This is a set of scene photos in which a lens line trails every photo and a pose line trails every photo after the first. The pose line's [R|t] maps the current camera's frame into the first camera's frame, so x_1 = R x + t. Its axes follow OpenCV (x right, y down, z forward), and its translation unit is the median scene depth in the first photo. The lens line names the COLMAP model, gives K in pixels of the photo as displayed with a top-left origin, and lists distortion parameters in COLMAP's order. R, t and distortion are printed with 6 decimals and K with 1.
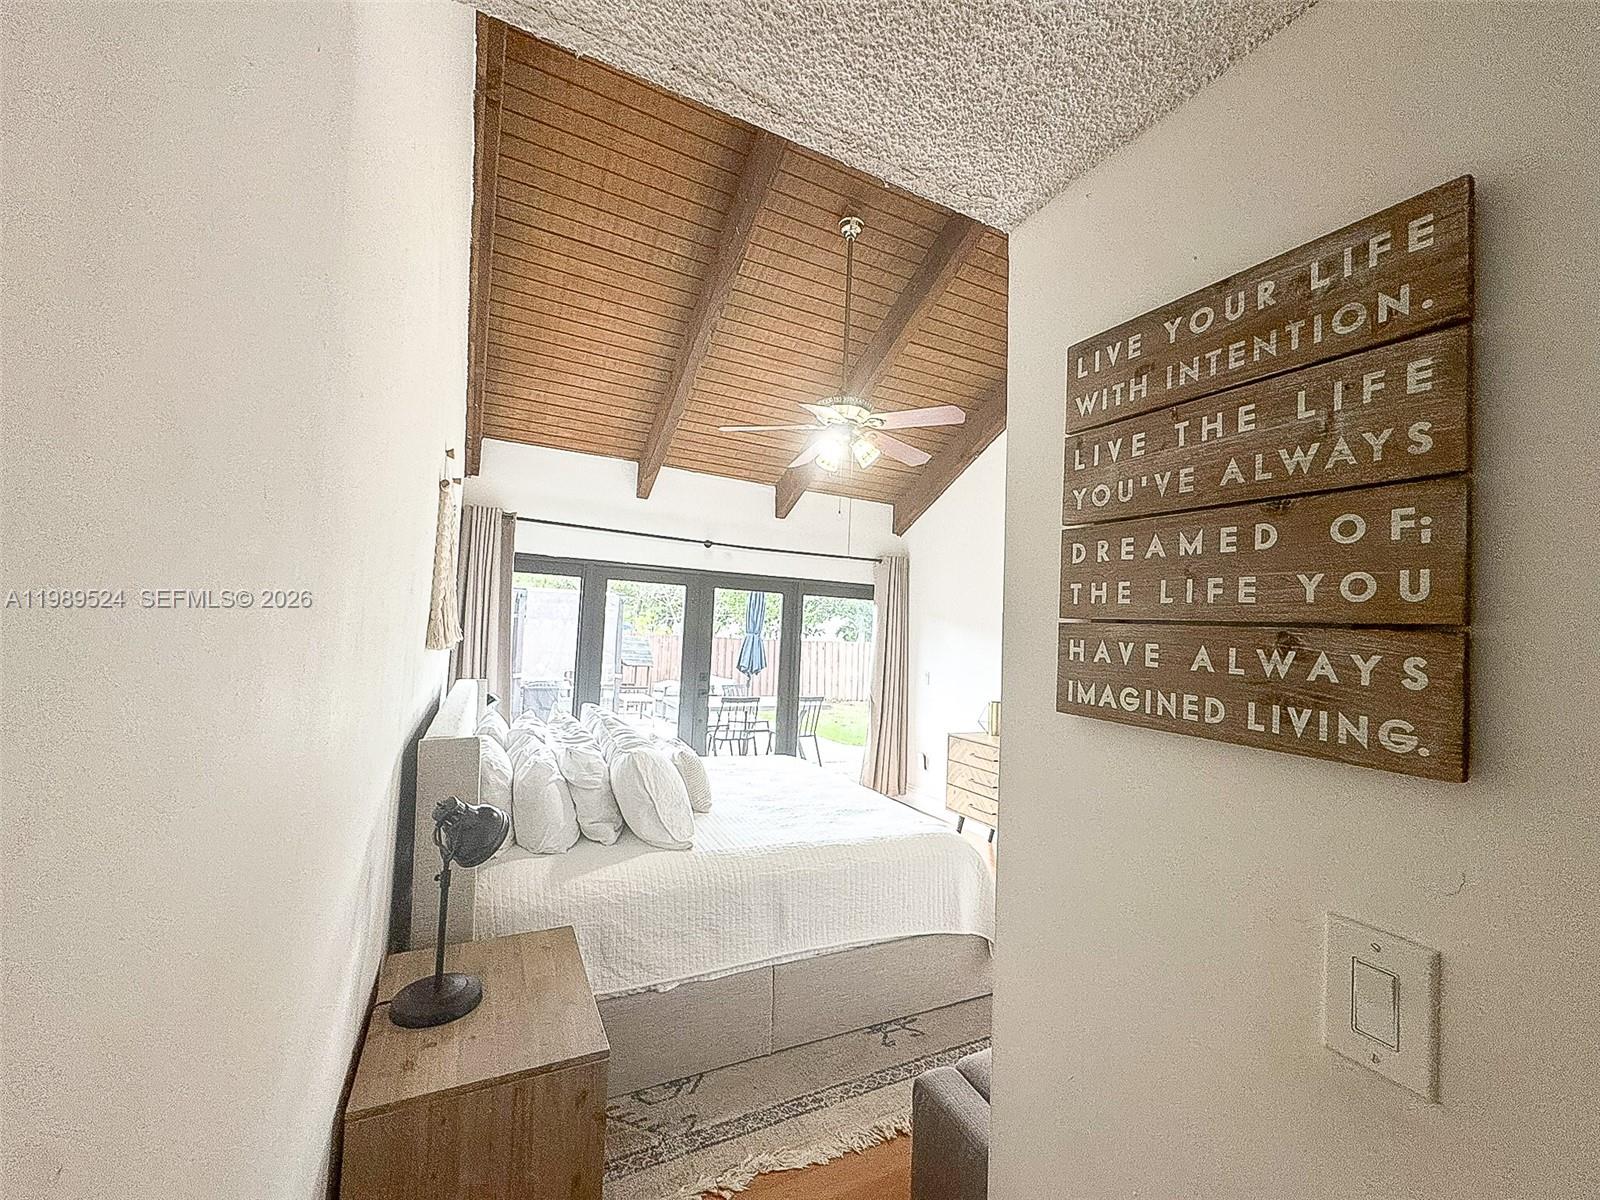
lens RADIAL K [[650.3, 0, 800.0], [0, 650.3, 600.0], [0, 0, 1]] dist [-0.001159, -0.000023]
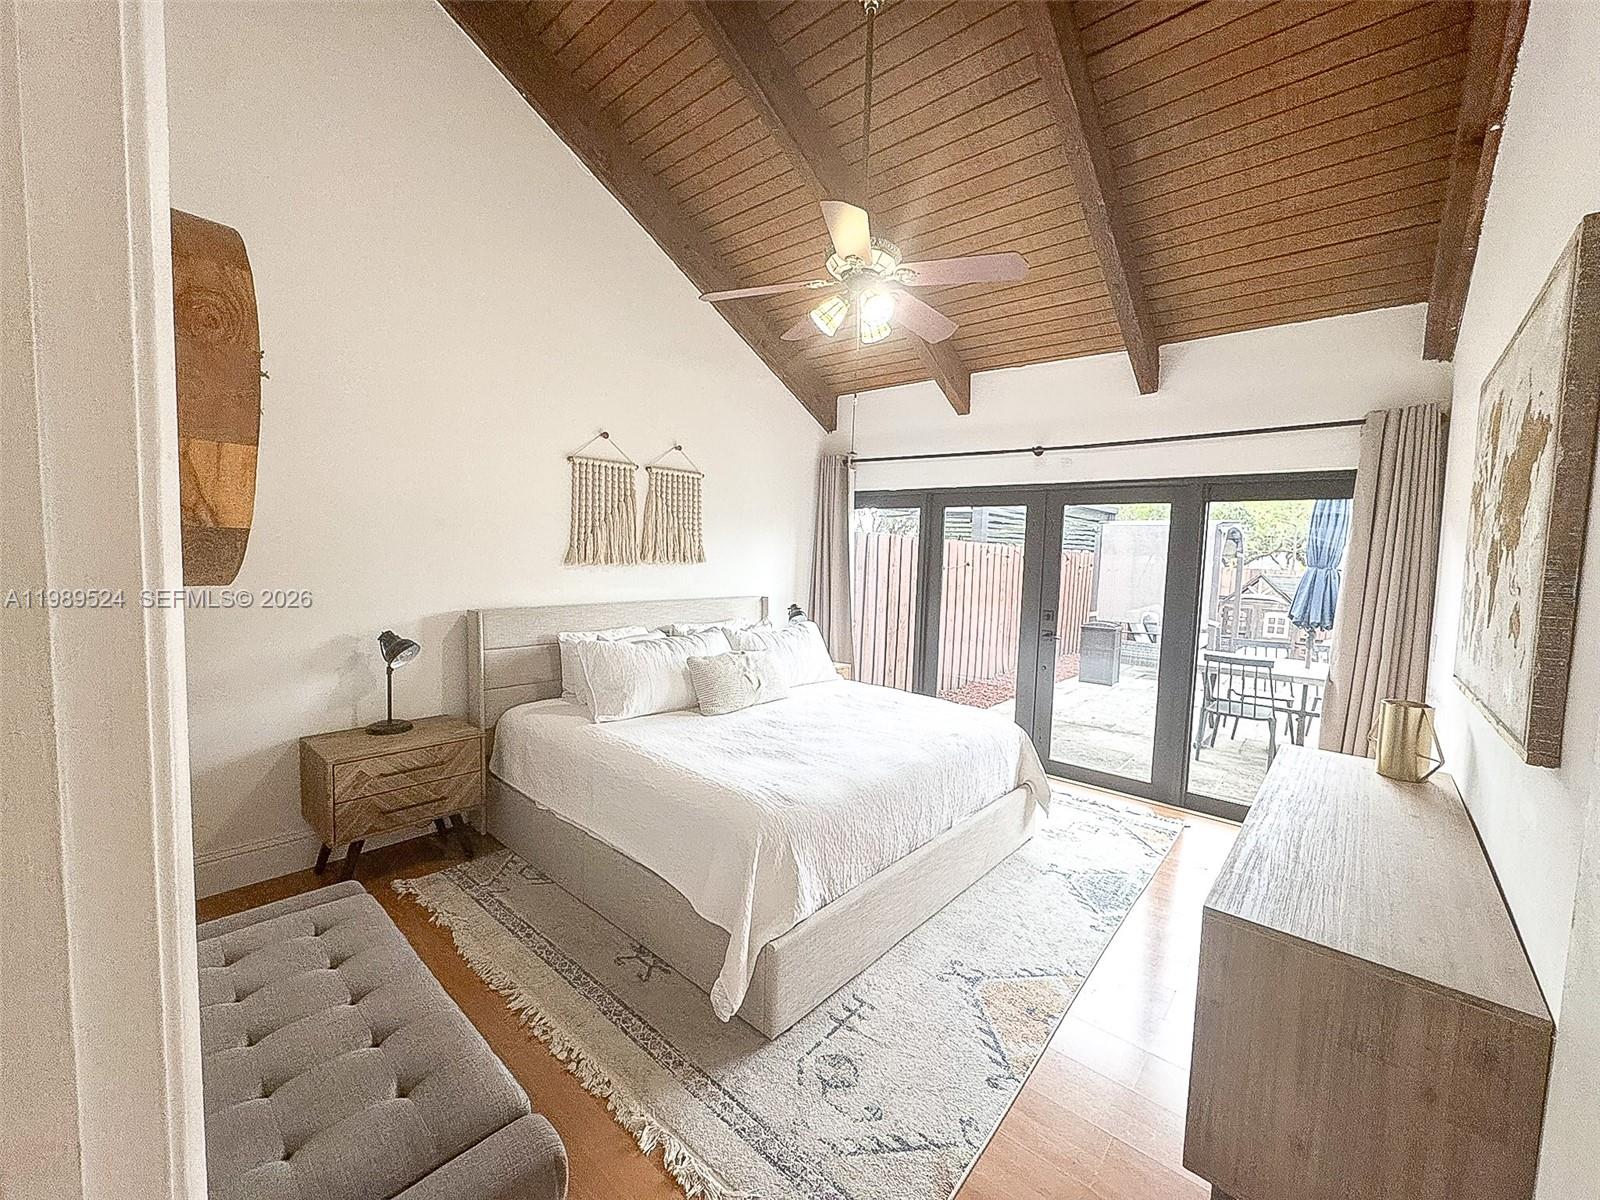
lens RADIAL K [[638.2, 0, 773.2], [0, 638.2, 593.4], [0, 0, 1]] dist [-0.001513, -0.000064]
pose [[0.362025, 0.032384, -0.931606, 0.507324], [0.038225, 0.998040, 0.049548, 0.040697], [0.931384, -0.053548, 0.360078, 0.414392]]
